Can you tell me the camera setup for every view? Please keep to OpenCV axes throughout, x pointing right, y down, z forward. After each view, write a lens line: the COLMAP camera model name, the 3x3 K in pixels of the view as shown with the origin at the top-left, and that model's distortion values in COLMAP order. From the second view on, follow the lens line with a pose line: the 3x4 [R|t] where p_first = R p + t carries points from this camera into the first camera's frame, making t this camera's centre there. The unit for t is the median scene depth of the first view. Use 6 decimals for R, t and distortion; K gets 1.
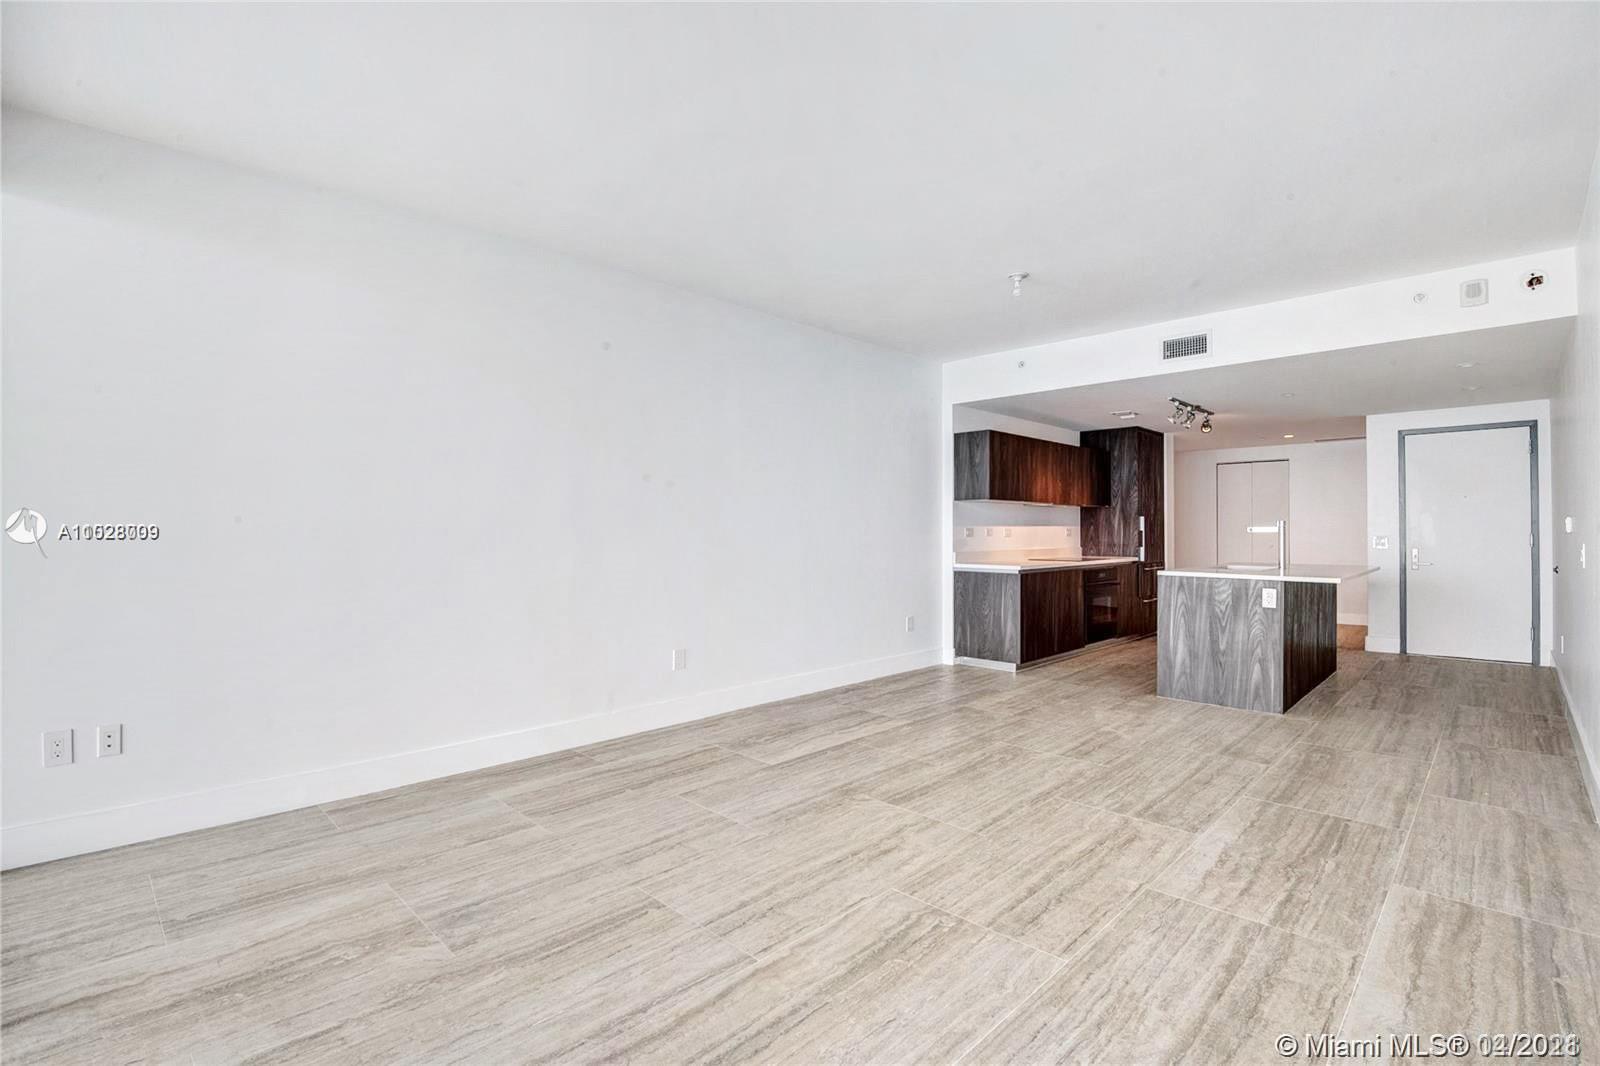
lens RADIAL K [[724.6, 0, 800.1], [0, 724.6, 545.6], [0, 0, 1]] dist [-0.013062, -0.005096]
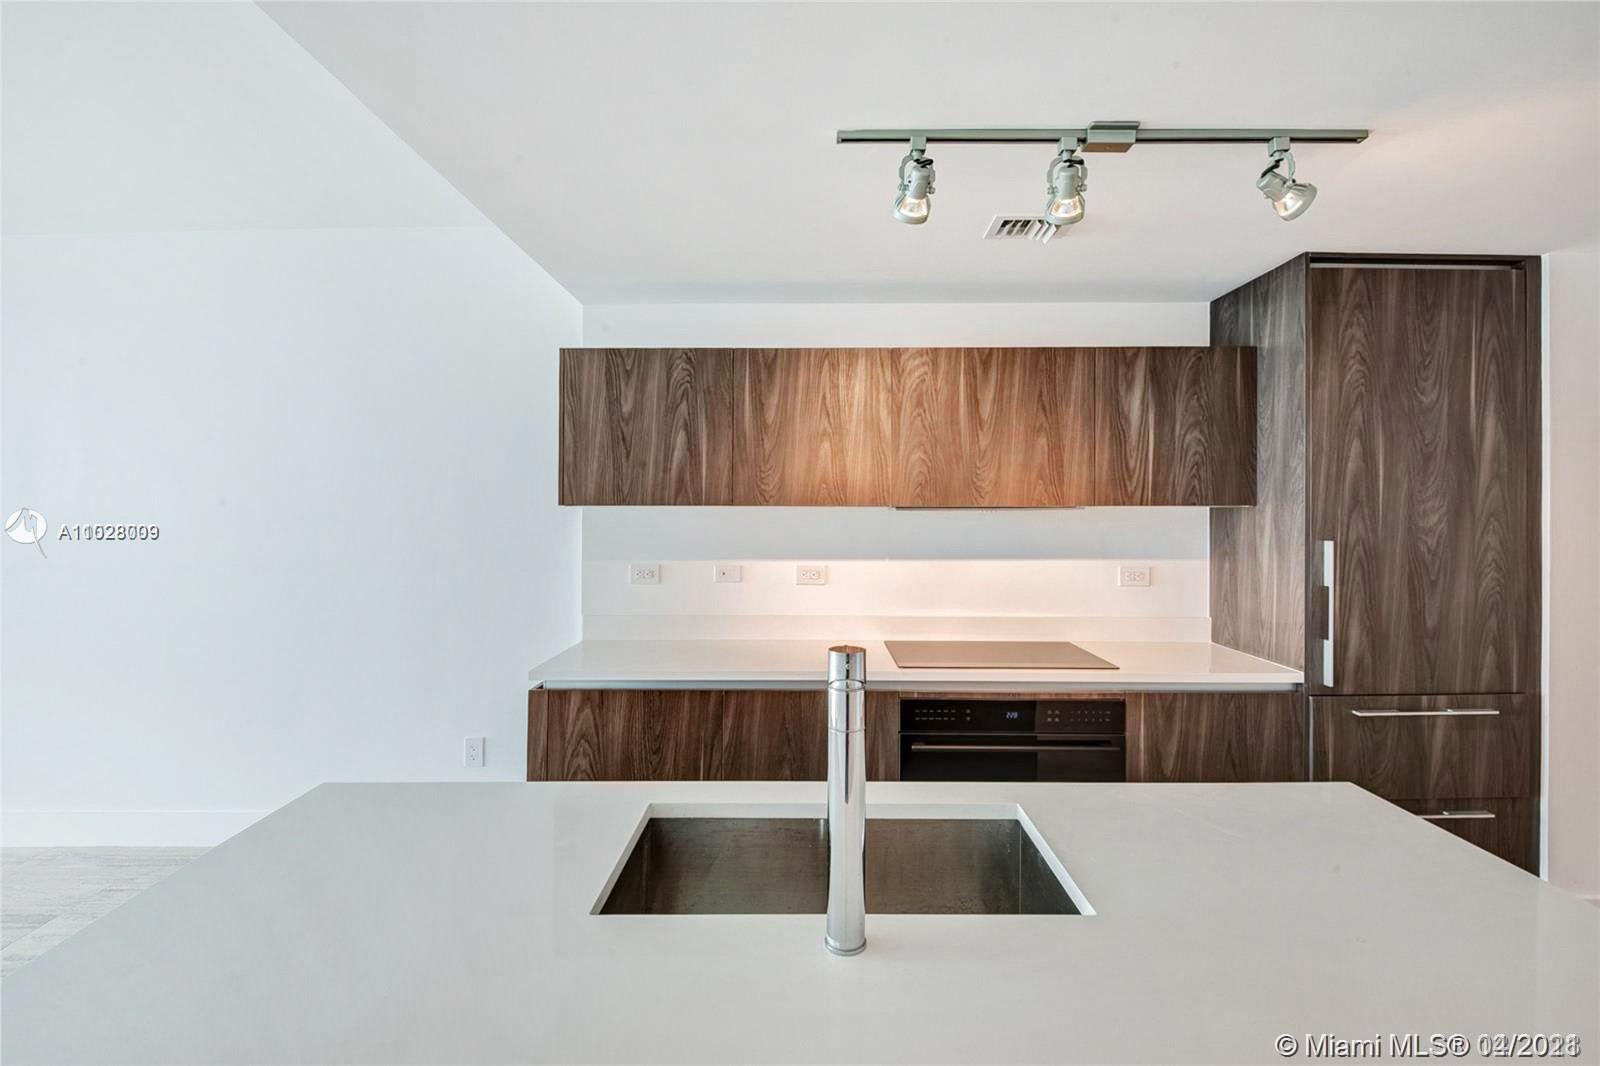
lens RADIAL K [[754.6, 0, 801.3], [0, 754.6, 523.4], [0, 0, 1]] dist [-0.022436, -0.003599]
pose [[0.701460, 0.009552, -0.712645, 0.576337], [-0.018799, 0.999810, -0.005103, -0.044357], [0.712461, 0.016976, 0.701507, 0.662725]]
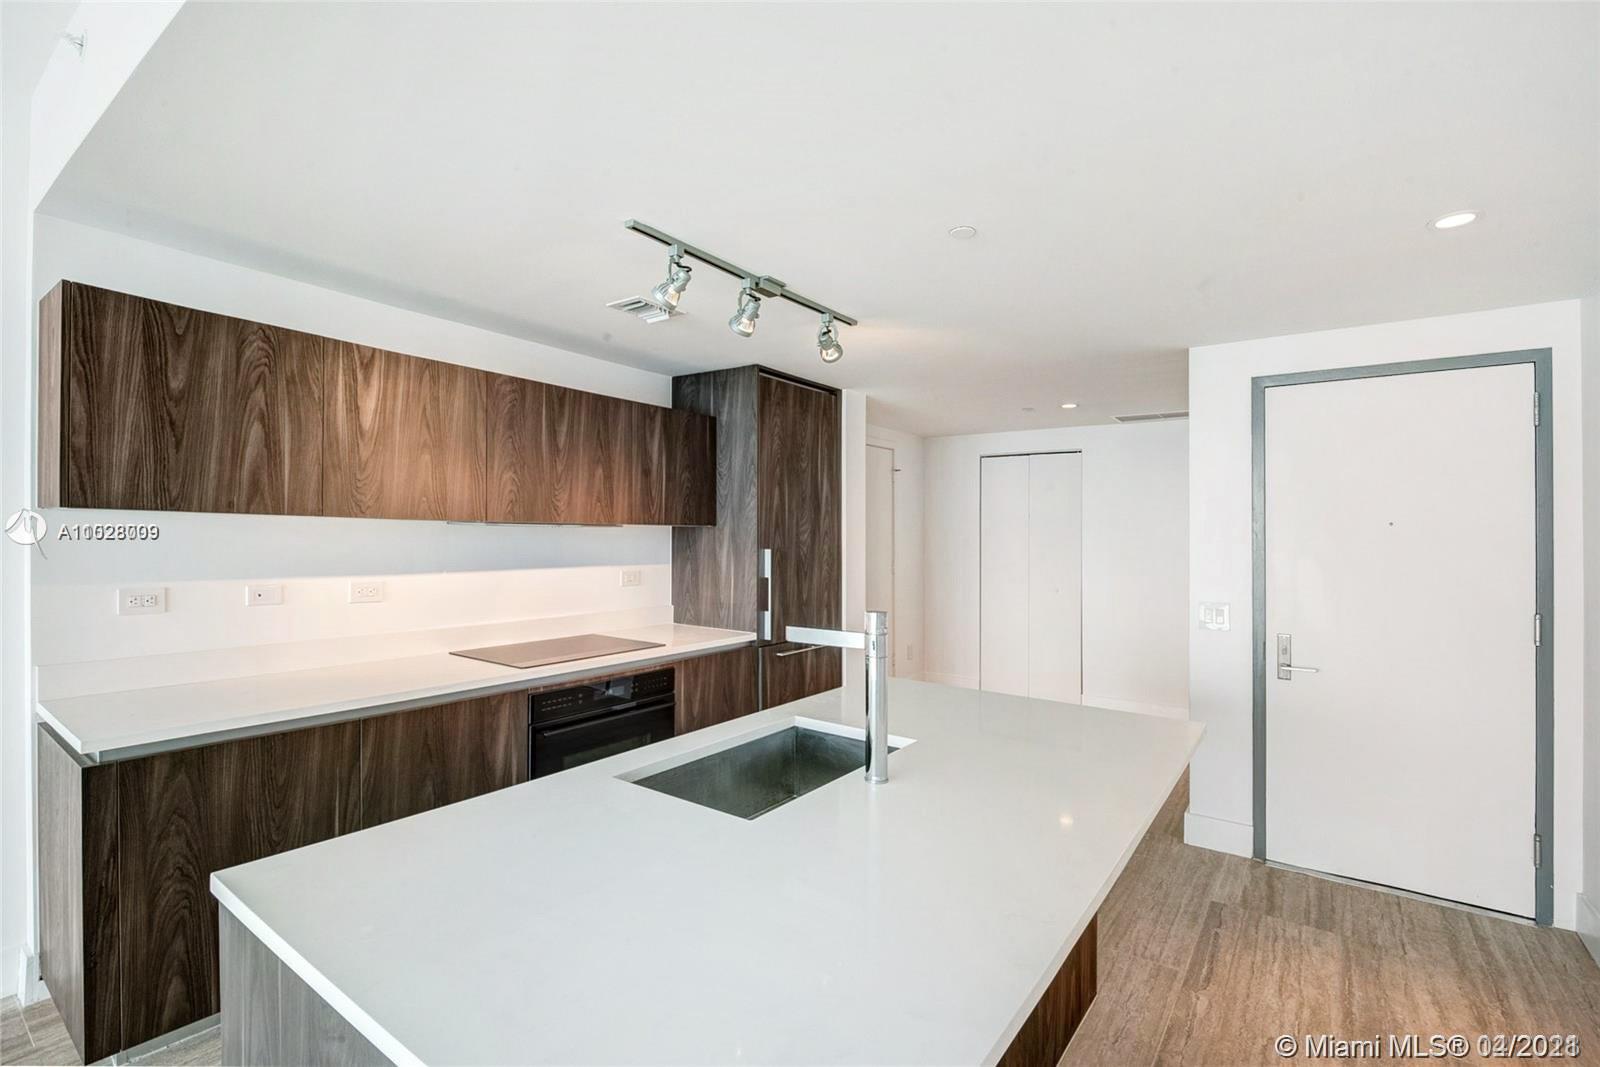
lens RADIAL K [[724.6, 0, 794.3], [0, 724.6, 542.6], [0, 0, 1]] dist [-0.013062, -0.005096]
pose [[0.985679, 0.014198, 0.168037, 0.435802], [-0.012290, 0.999848, -0.012392, -0.041245], [-0.168187, 0.010149, 0.985703, 0.552731]]
